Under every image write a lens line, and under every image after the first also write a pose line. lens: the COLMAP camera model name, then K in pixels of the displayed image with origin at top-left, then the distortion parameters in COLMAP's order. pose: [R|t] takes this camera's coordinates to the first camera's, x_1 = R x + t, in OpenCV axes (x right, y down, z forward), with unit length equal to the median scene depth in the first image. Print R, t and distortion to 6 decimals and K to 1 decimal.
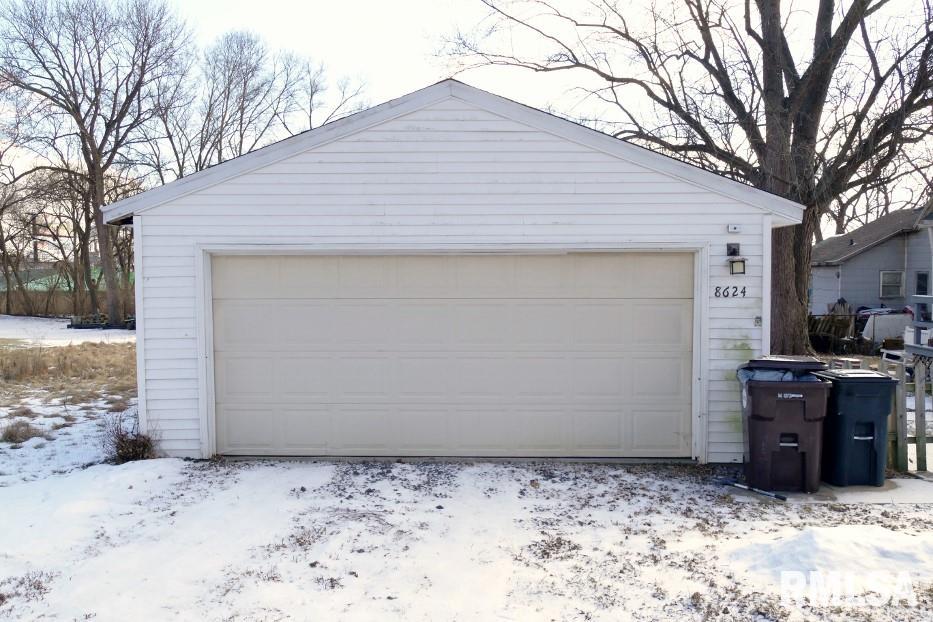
lens RADIAL K [[784.1, 0, 466.5], [0, 784.1, 311.0], [0, 0, 1]] dist [0.000239, -0.004927]
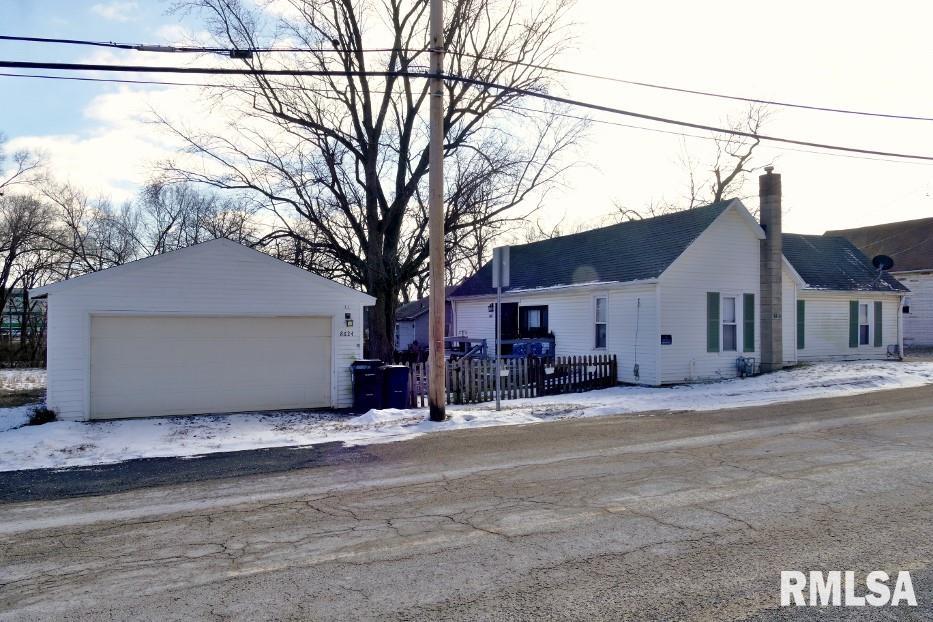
lens RADIAL K [[661.2, 0, 466.5], [0, 661.2, 311.0], [0, 0, 1]] dist [0.004107, 0.001519]
pose [[0.878364, 0.014251, 0.477781, -0.101527], [0.017975, 0.997864, -0.062809, 0.013102], [-0.477655, 0.063757, 0.876231, -0.312383]]
